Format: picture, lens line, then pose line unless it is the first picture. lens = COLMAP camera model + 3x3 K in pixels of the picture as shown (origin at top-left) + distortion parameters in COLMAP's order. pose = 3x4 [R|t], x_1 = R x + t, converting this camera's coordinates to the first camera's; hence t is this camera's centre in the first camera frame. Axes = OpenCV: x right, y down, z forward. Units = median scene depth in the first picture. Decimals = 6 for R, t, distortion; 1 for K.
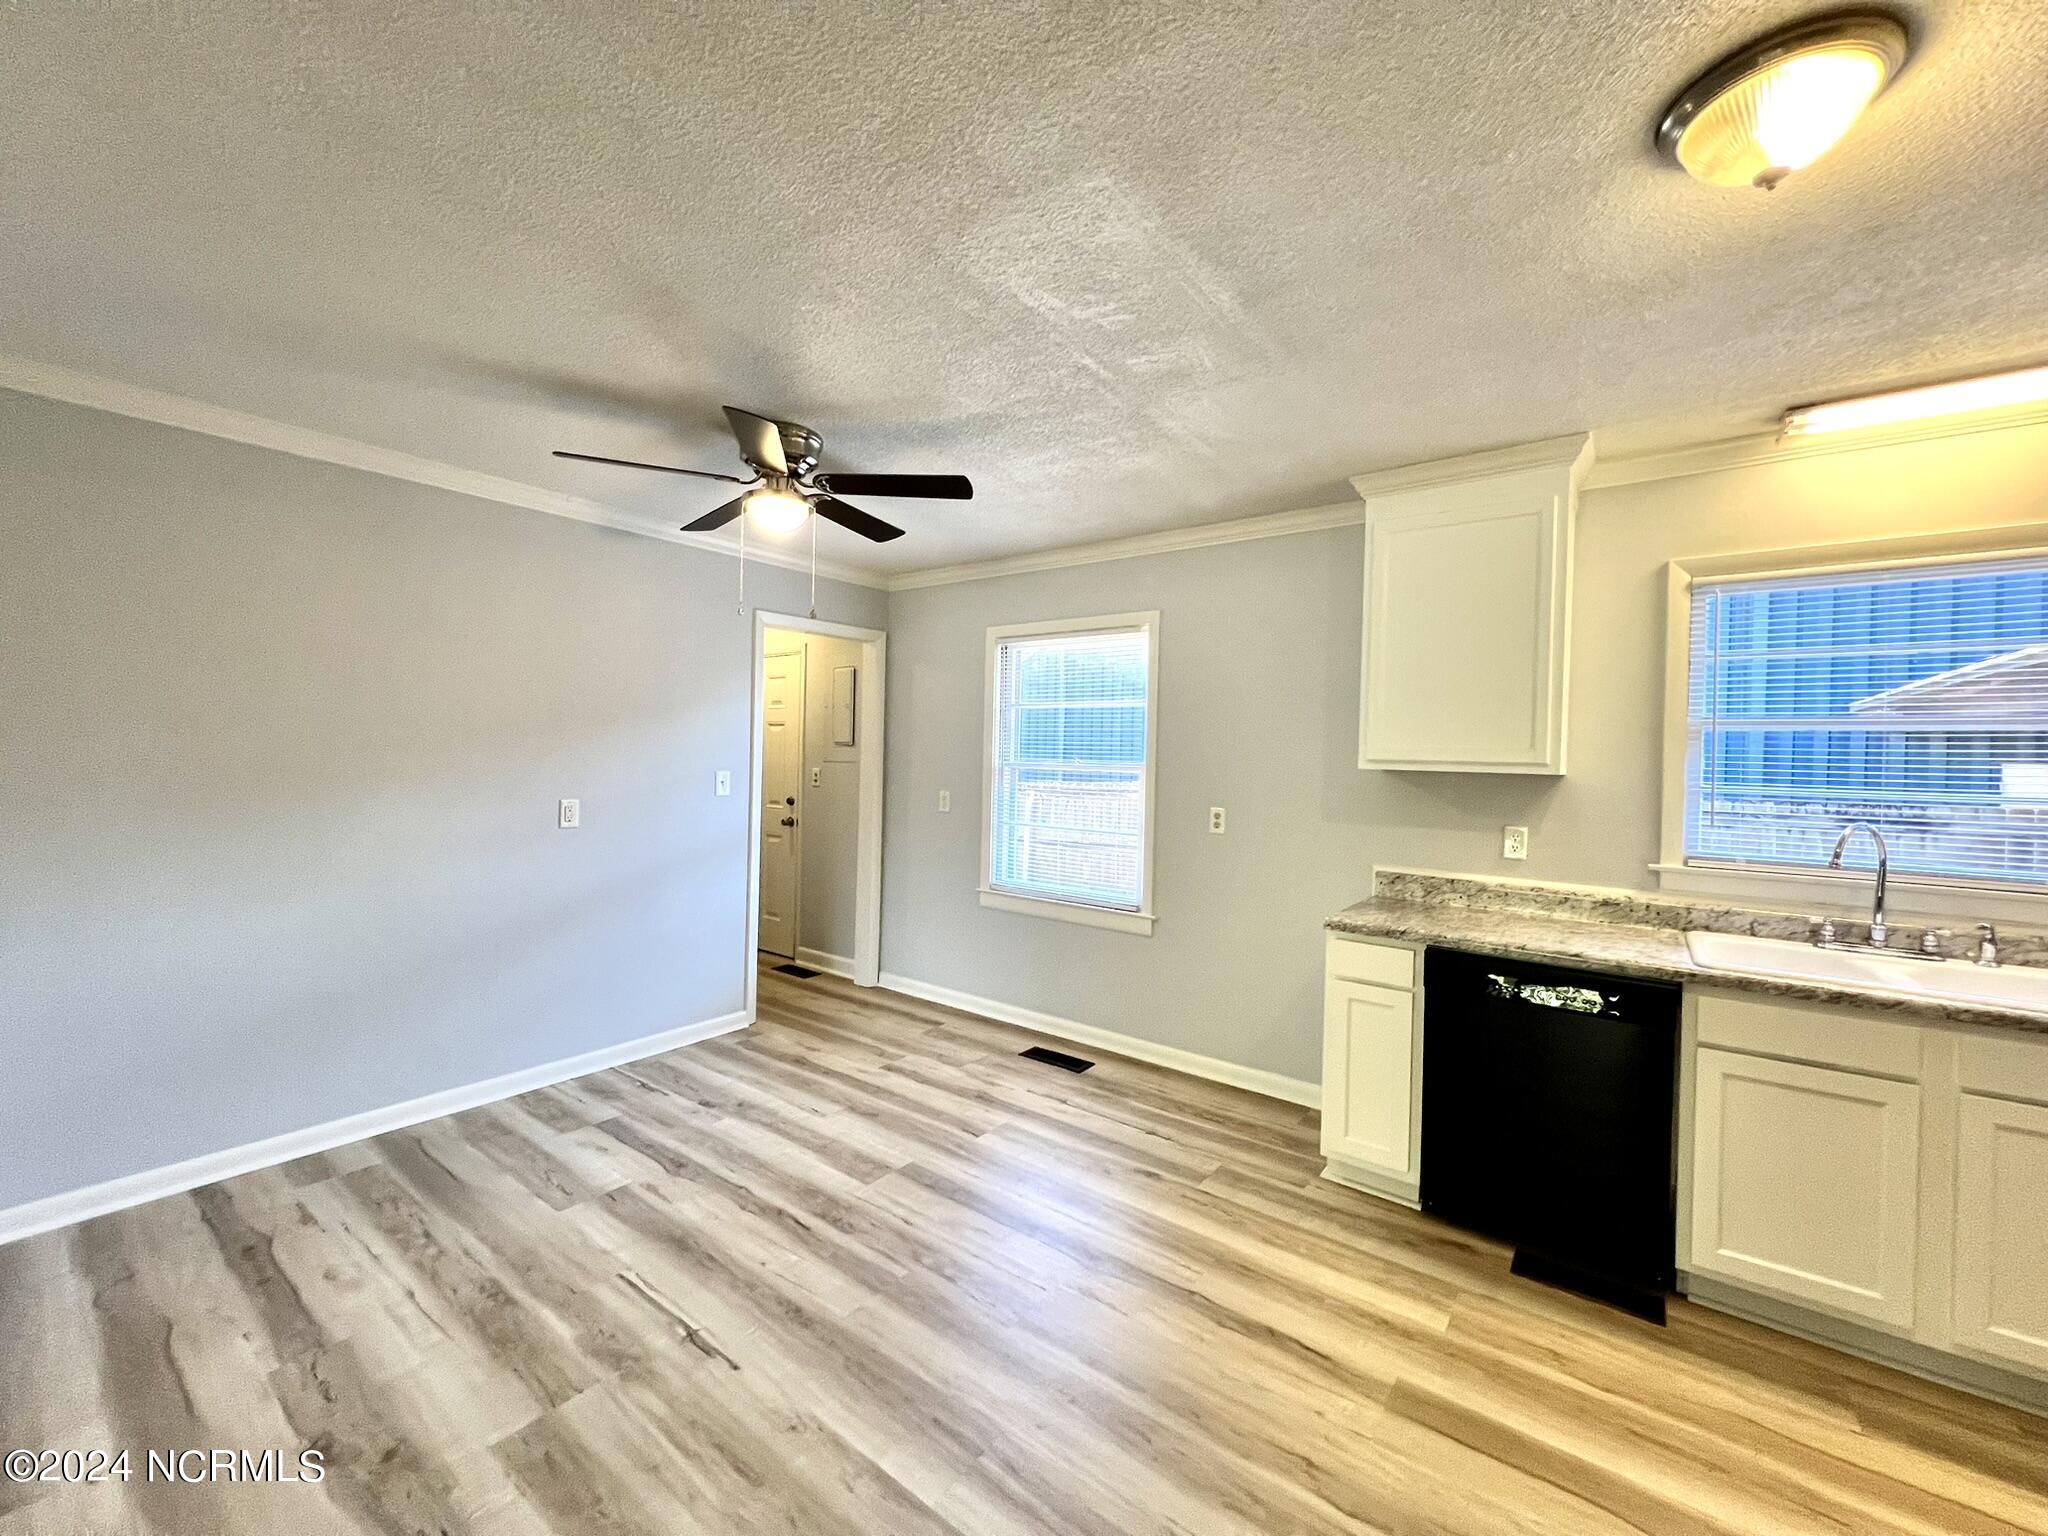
lens RADIAL K [[818.2, 0, 1023.4], [0, 818.2, 761.5], [0, 0, 1]] dist [-0.000032, 0.000458]
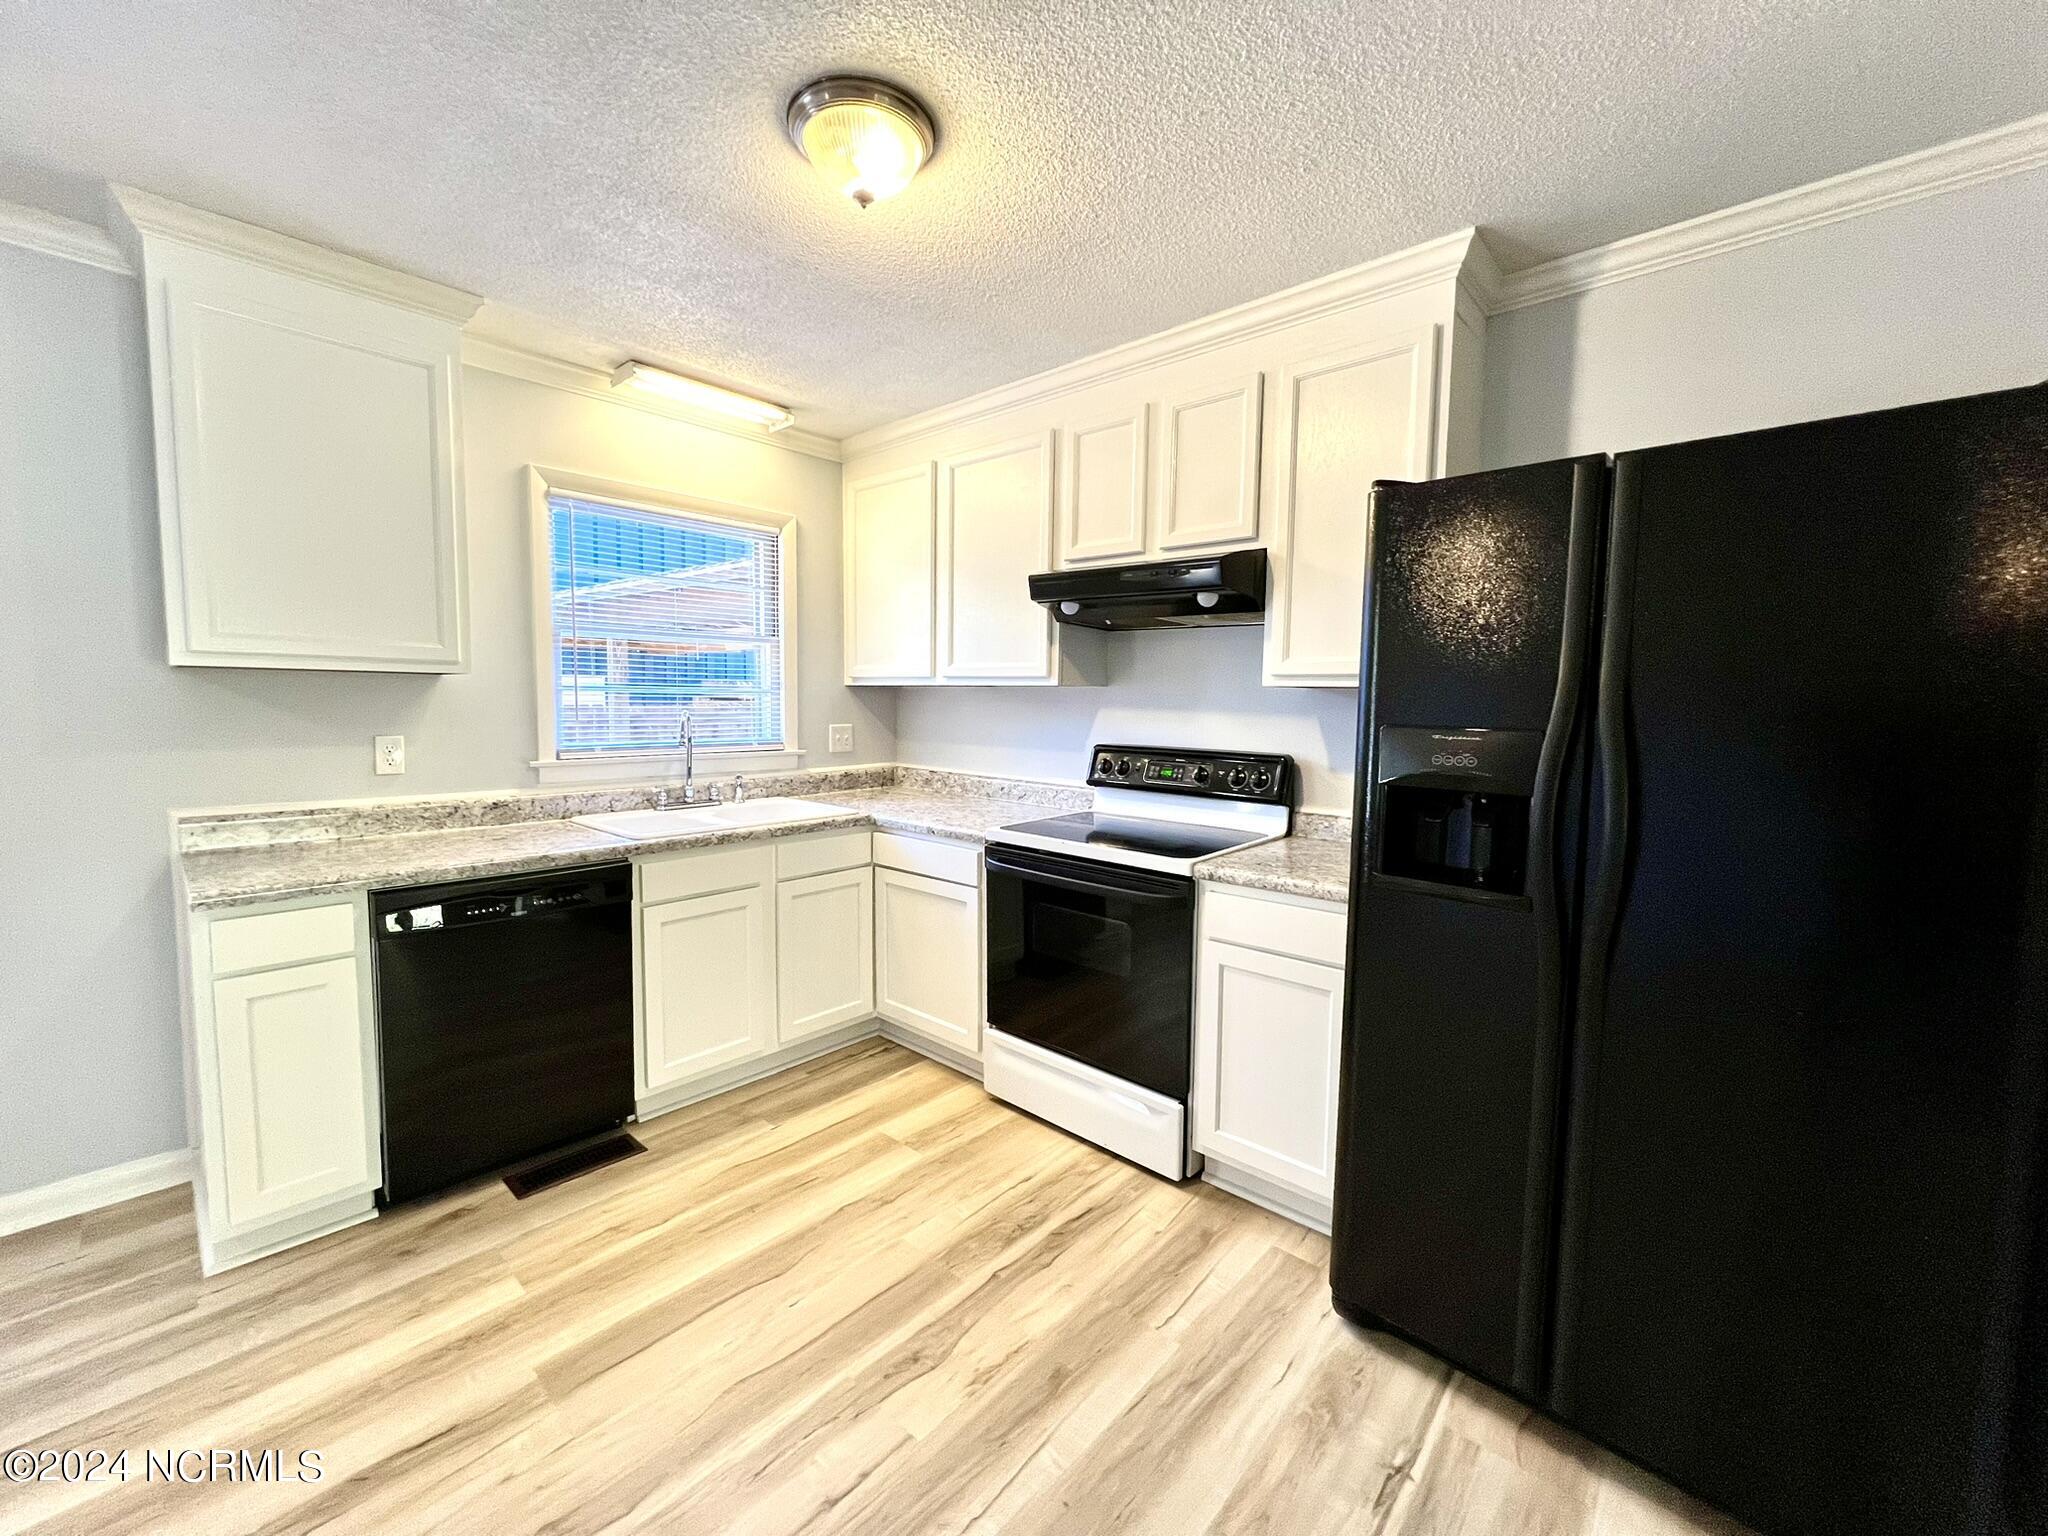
lens RADIAL K [[818.2, 0, 1008.8], [0, 818.2, 761.6], [0, 0, 1]] dist [-0.000032, 0.000458]
pose [[0.094847, -0.100060, 0.990451, -0.214025], [-0.006410, 0.994854, 0.101118, 0.017957], [-0.995471, -0.015940, 0.093717, 0.319506]]
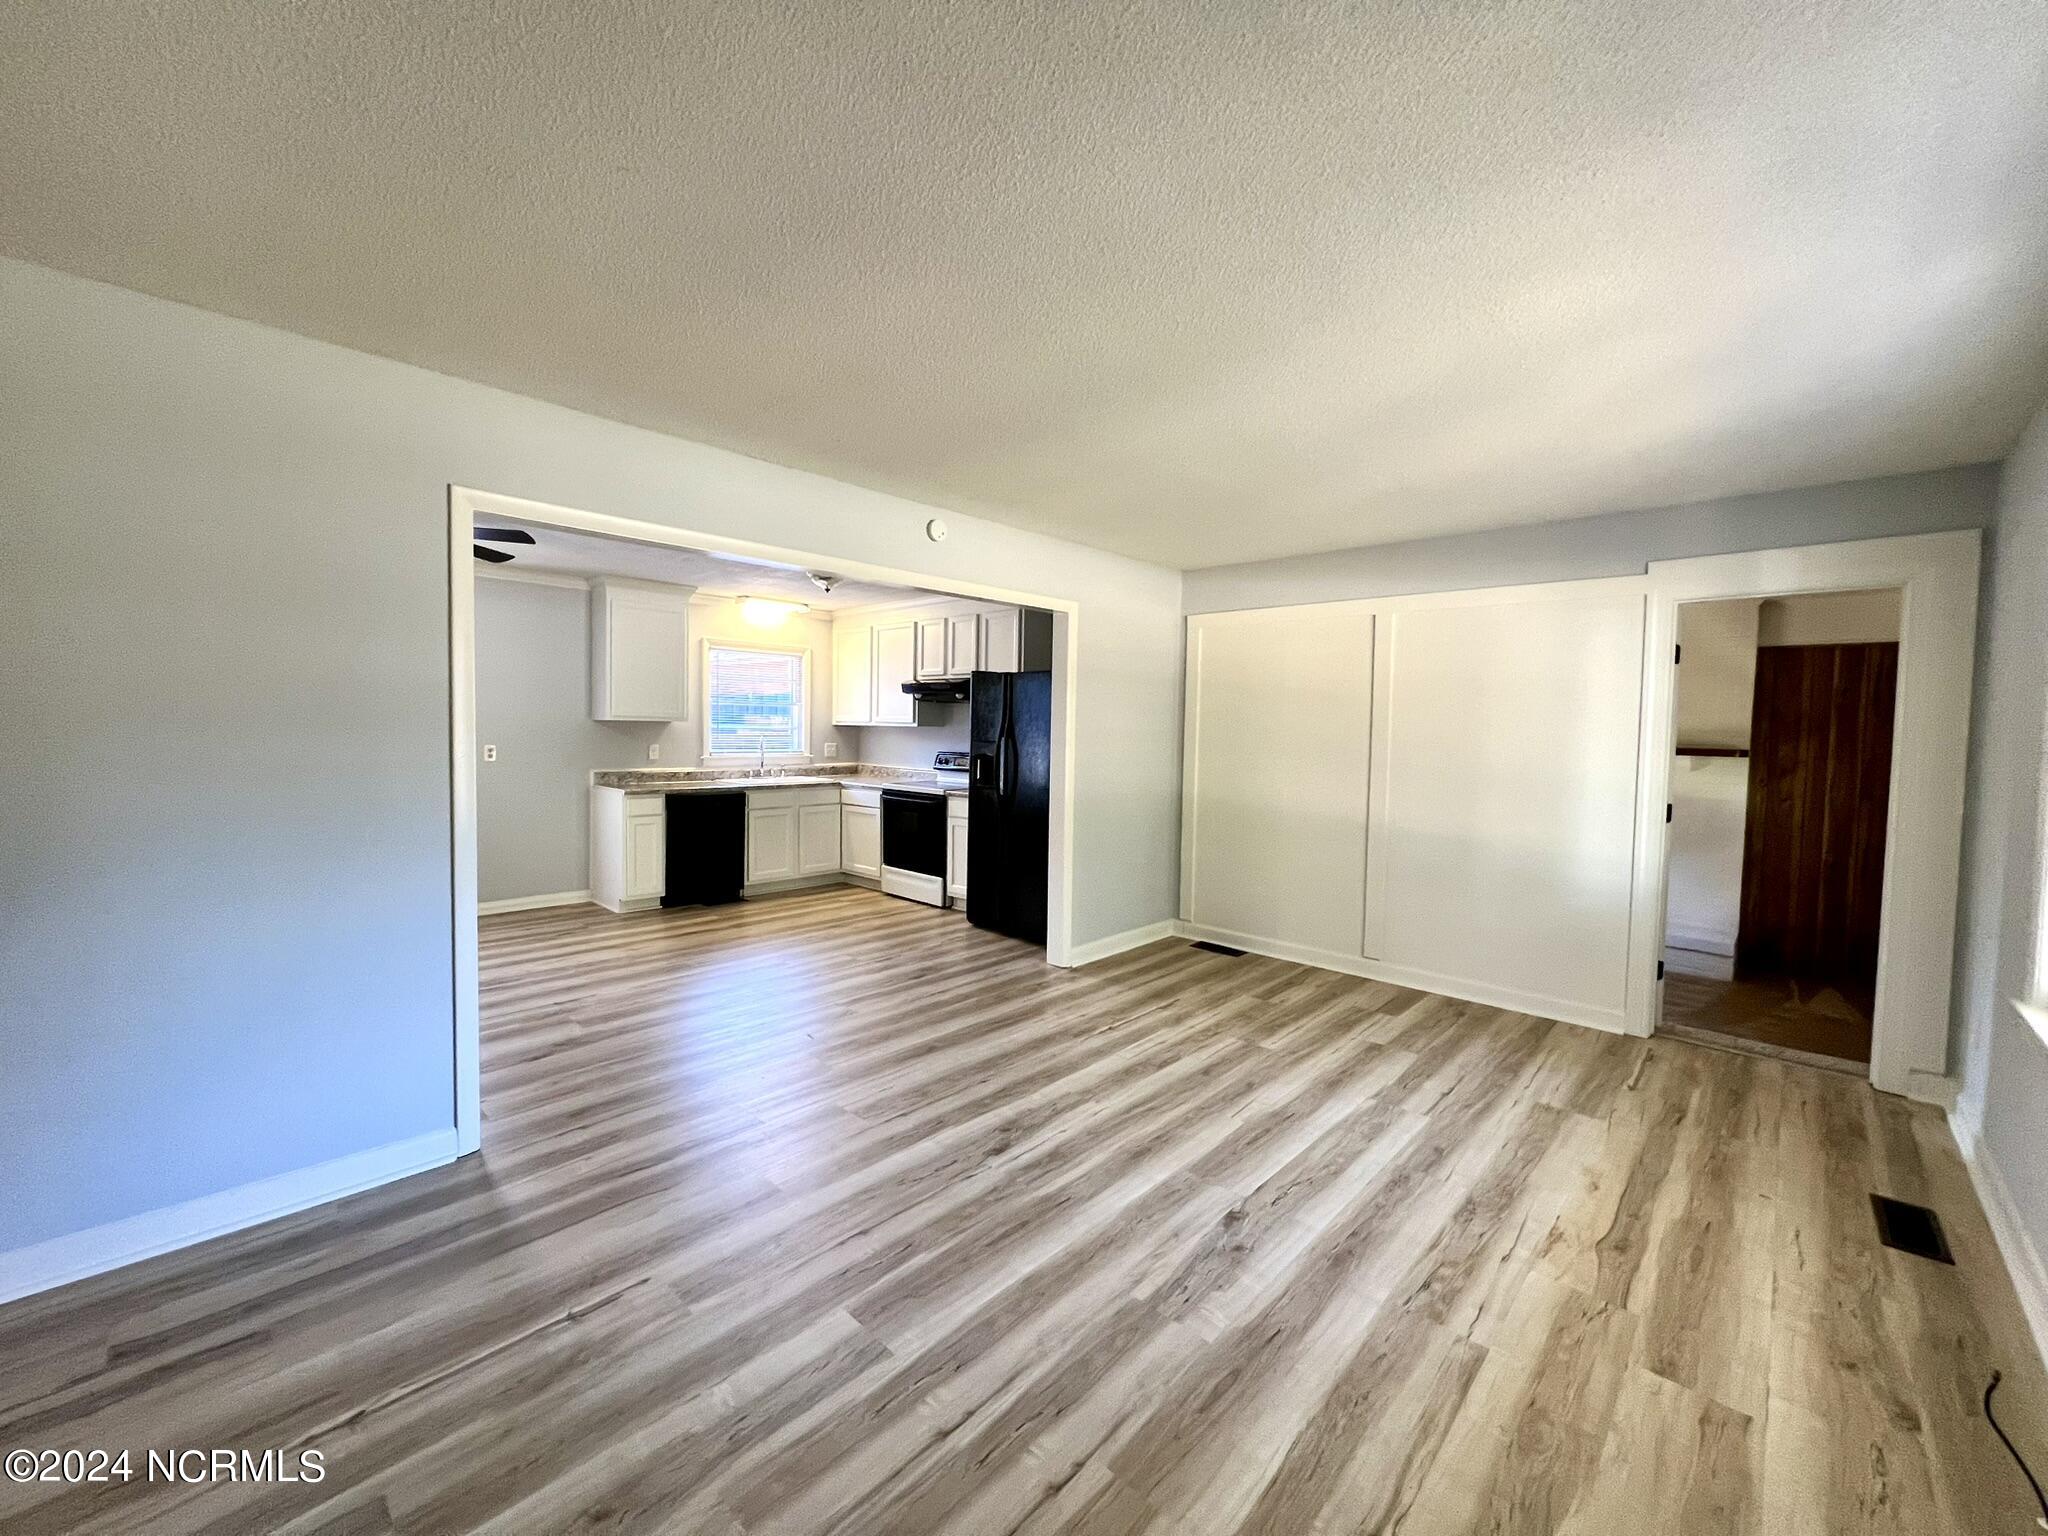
lens RADIAL K [[818.2, 0, 1014.2], [0, 818.2, 764.8], [0, 0, 1]] dist [-0.000032, 0.000458]
pose [[0.116182, -0.066121, 0.991025, -1.745485], [-0.012914, 0.997597, 0.068073, -0.036960], [-0.993144, -0.020707, 0.115048, -0.277762]]
